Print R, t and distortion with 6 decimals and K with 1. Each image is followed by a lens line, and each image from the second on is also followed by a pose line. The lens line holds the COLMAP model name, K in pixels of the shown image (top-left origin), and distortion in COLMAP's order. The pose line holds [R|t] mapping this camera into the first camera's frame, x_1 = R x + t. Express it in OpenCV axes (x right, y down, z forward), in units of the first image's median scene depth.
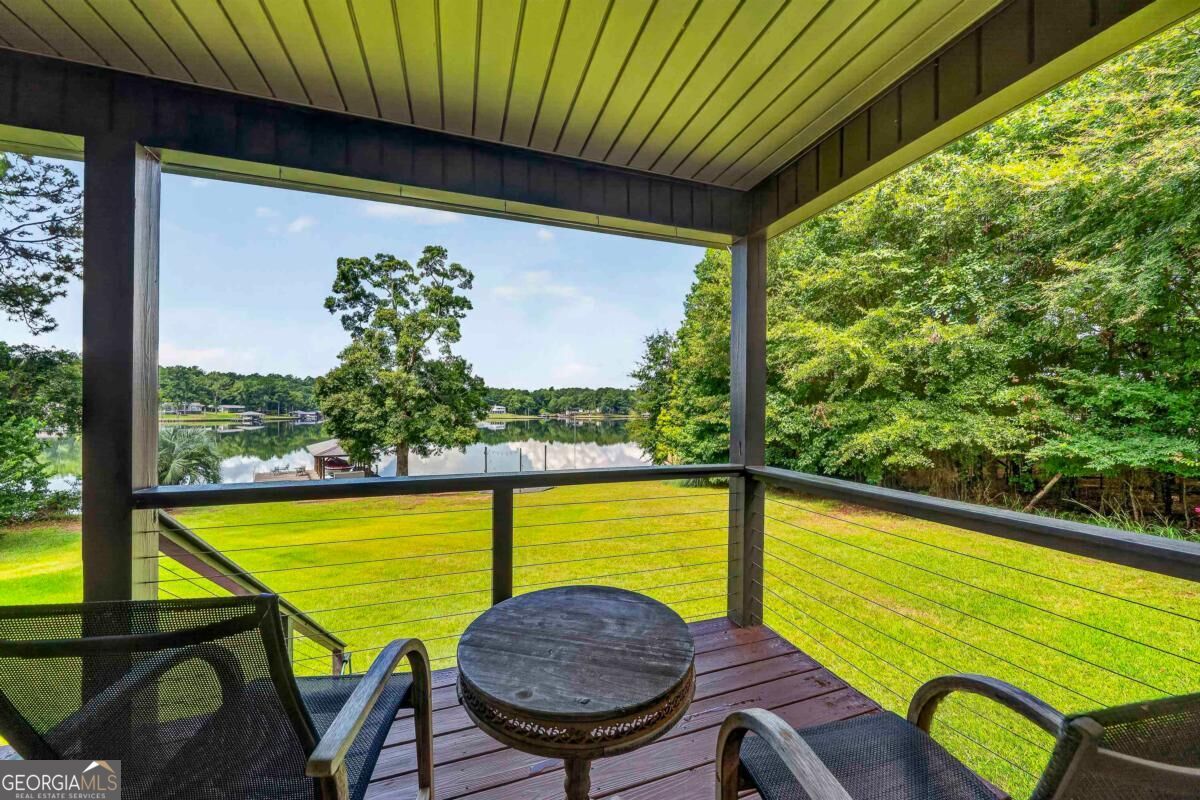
lens RADIAL K [[417.2, 0, 591.1], [0, 417.2, 408.3], [0, 0, 1]] dist [-0.007958, 0.000165]
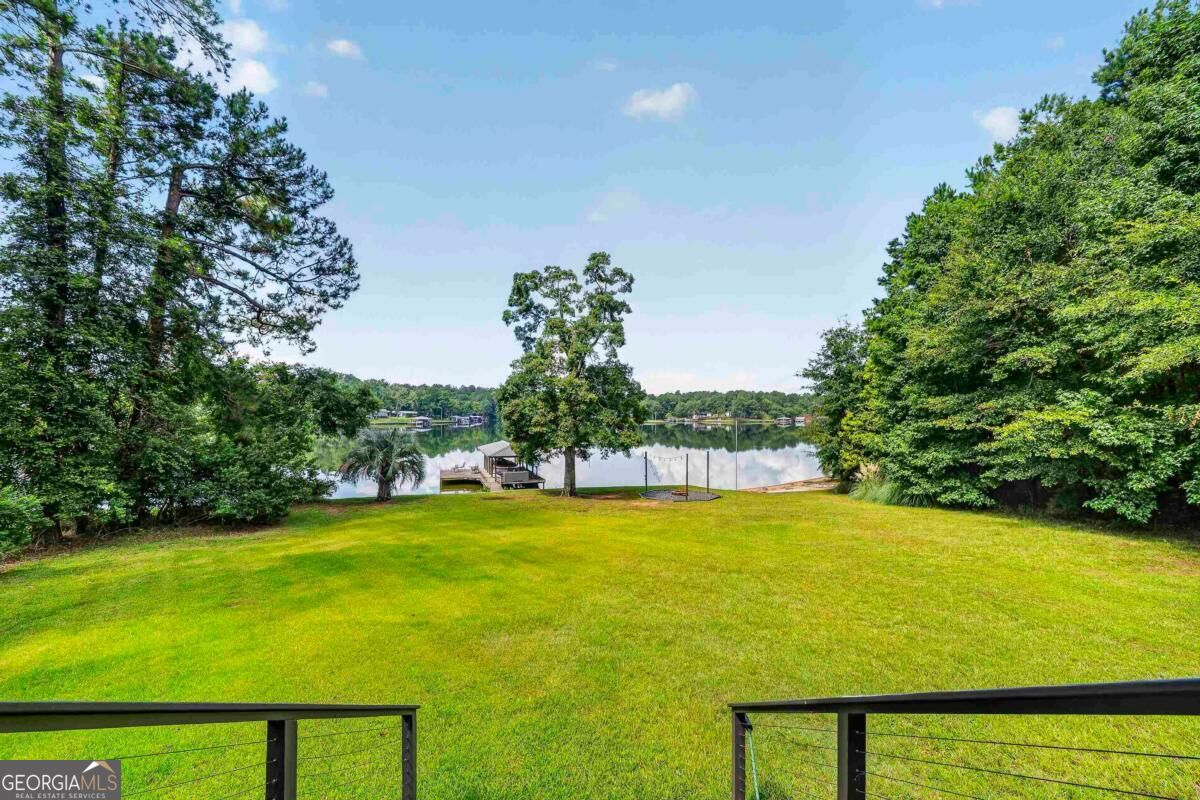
lens RADIAL K [[417.2, 0, 591.1], [0, 417.2, 408.3], [0, 0, 1]] dist [-0.007958, 0.000165]
pose [[0.957306, -0.006753, -0.288996, -0.099992], [0.003717, 0.999932, -0.011054, 0.000858], [0.289051, 0.009508, 0.957266, 0.023920]]
